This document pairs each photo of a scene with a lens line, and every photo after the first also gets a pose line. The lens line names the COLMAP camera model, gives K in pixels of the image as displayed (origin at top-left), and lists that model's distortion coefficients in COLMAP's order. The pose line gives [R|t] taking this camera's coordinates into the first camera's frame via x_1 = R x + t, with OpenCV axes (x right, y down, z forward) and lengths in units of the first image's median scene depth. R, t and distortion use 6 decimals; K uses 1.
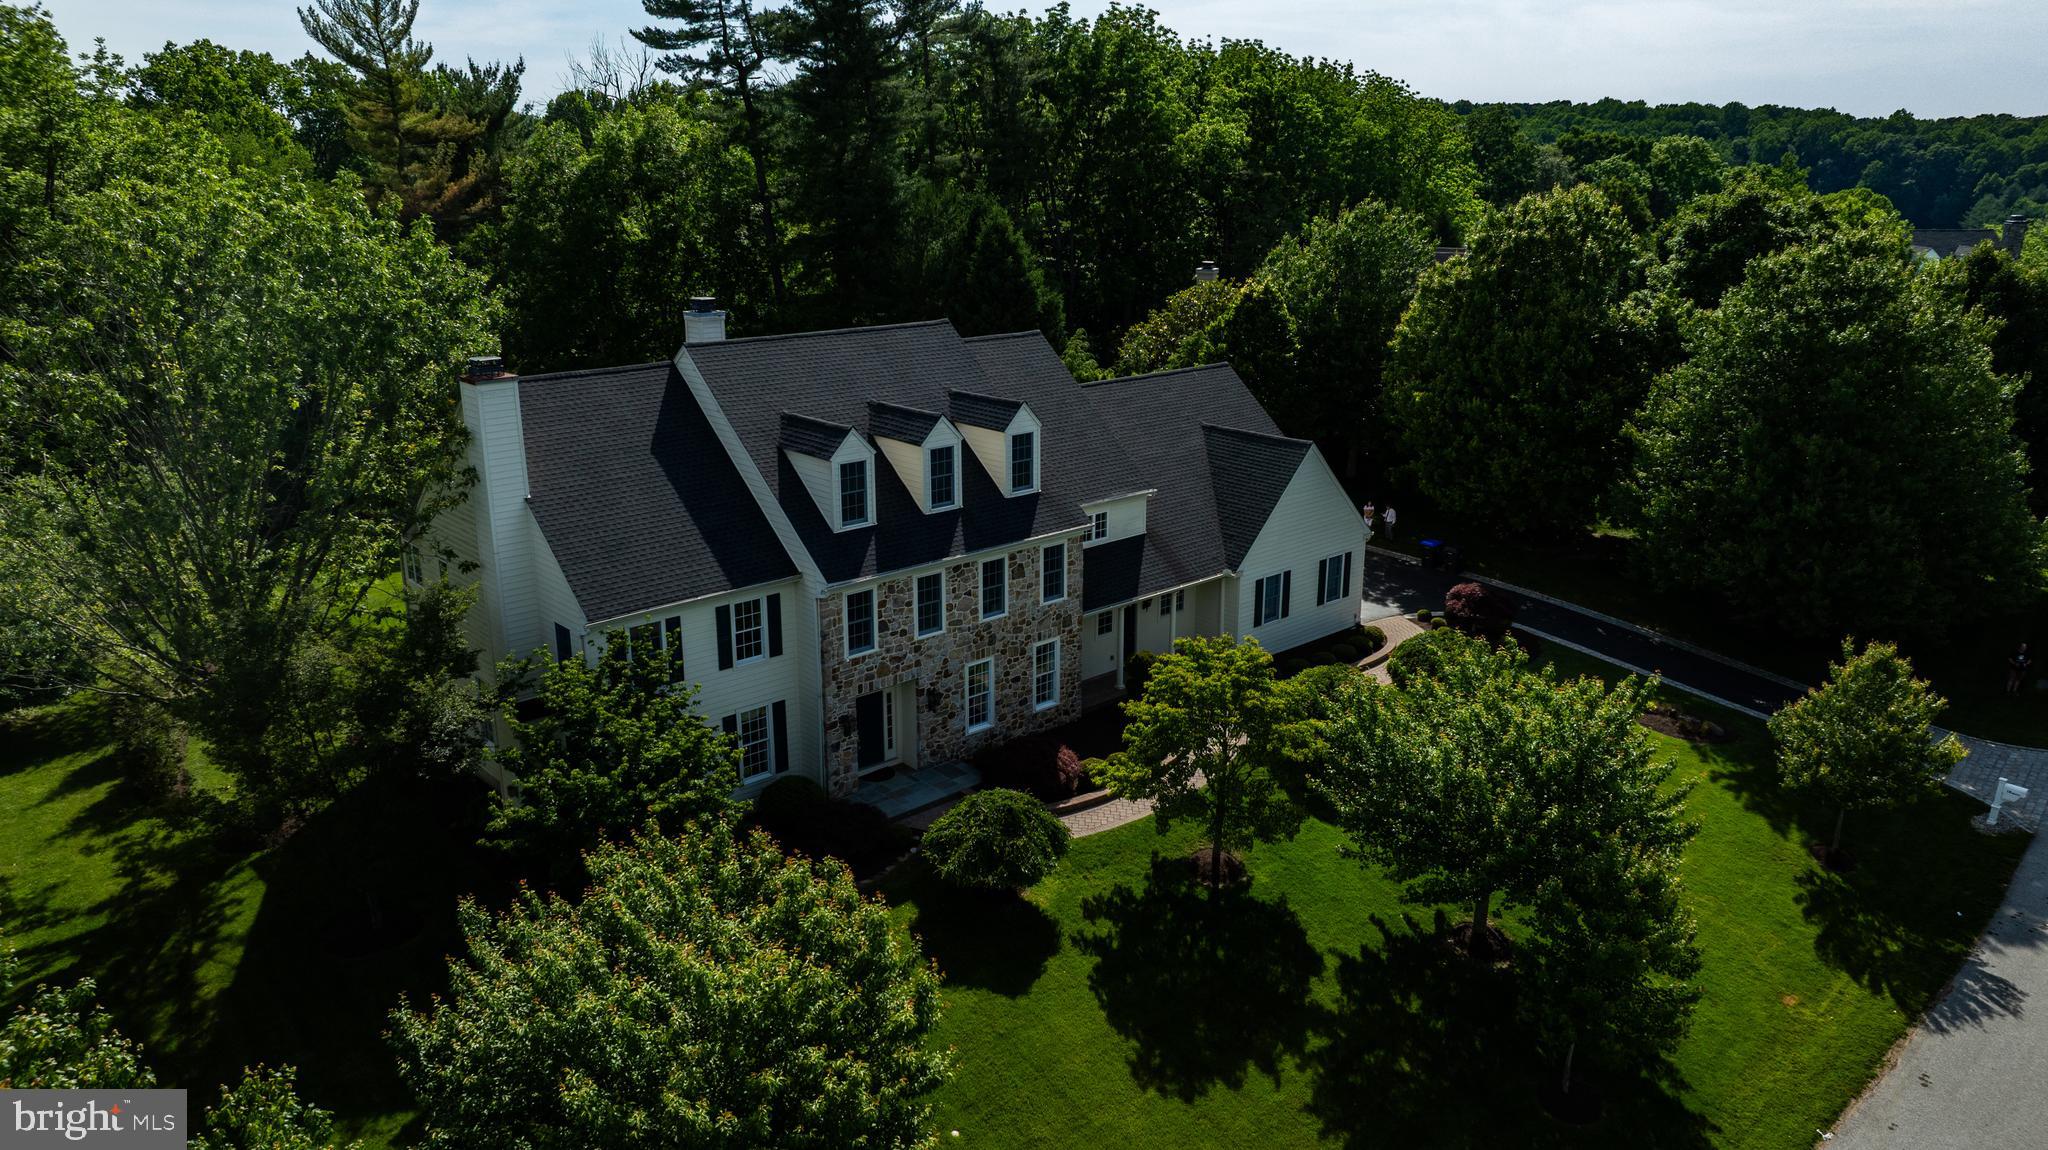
lens RADIAL K [[1433.6, 0, 1024.0], [0, 1433.6, 575.0], [0, 0, 1]] dist [0.031174, -0.178843]
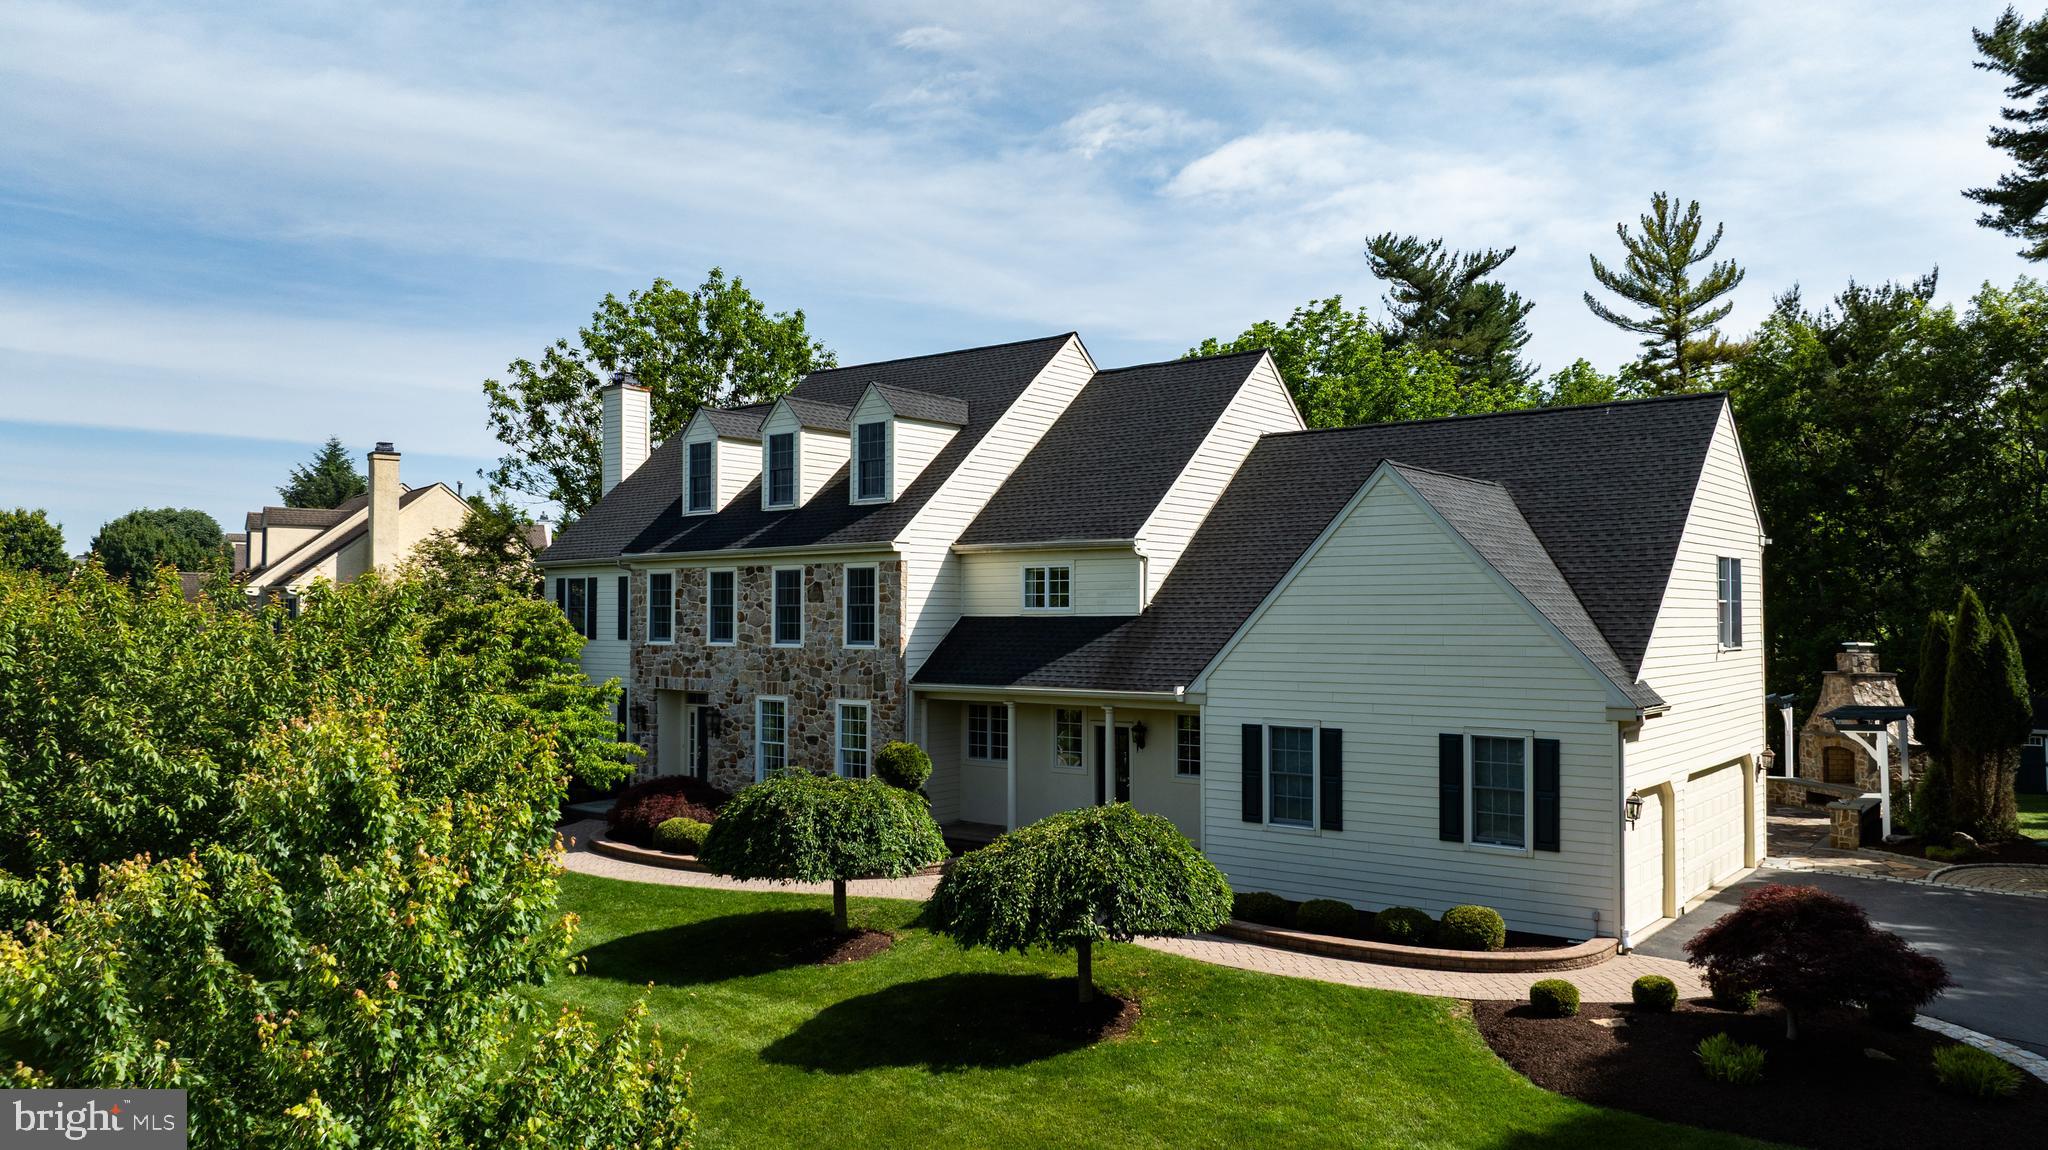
lens RADIAL K [[1440.9, 0, 1024.0], [0, 1440.9, 575.0], [0, 0, 1]] dist [-0.022289, 0.005515]
pose [[0.156887, -0.032641, -0.987077, 0.796748], [-0.278677, 0.957377, -0.075952, 0.016655], [0.947484, 0.286991, 0.141103, 1.014503]]
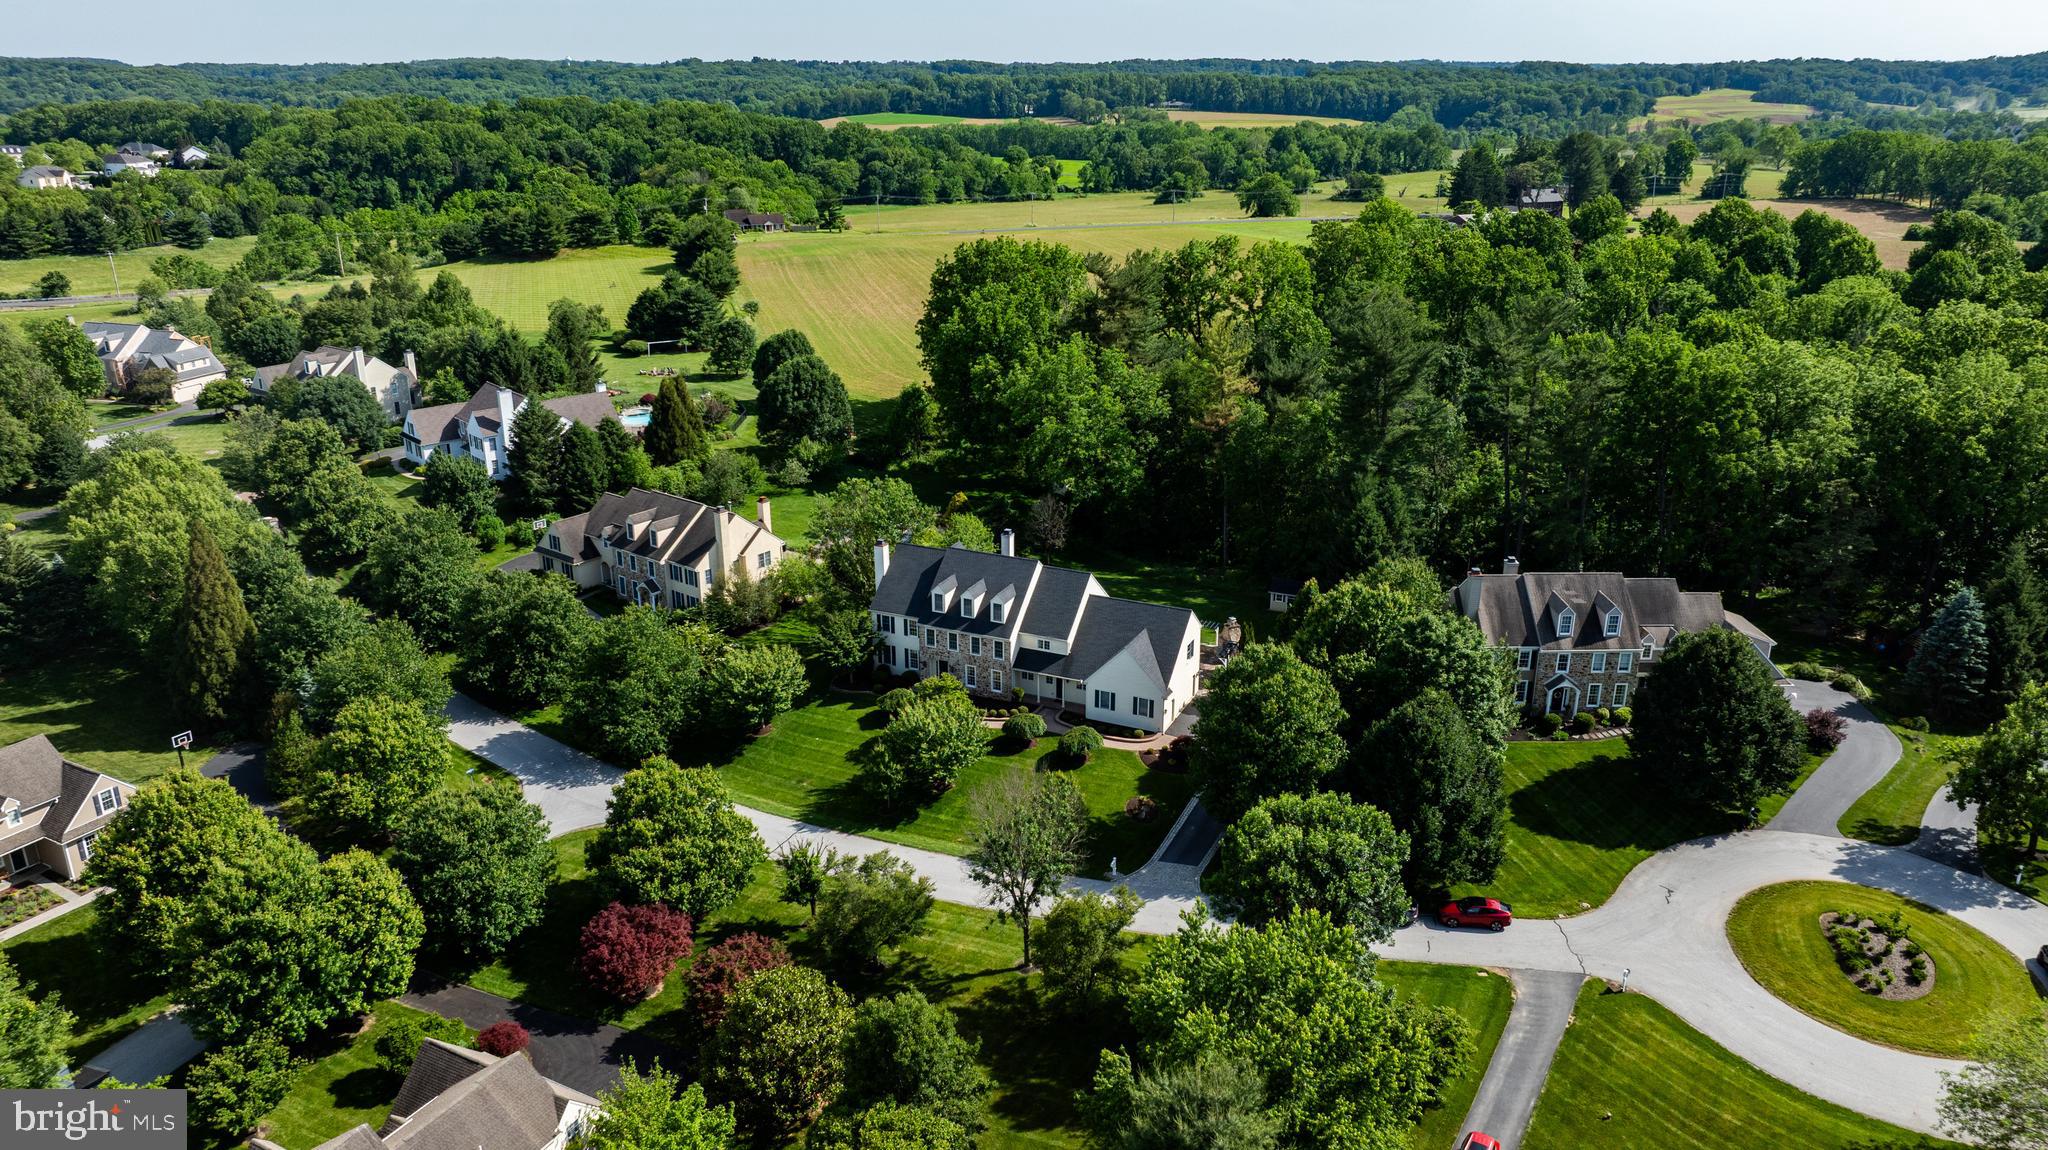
lens RADIAL K [[1440.9, 0, 1024.0], [0, 1440.9, 575.0], [0, 0, 1]] dist [-0.022289, 0.005515]
pose [[0.388771, 0.305892, -0.869073, 2.788906], [-0.257267, 0.941798, 0.216404, -0.870118], [0.884687, 0.139452, 0.444839, -0.359073]]
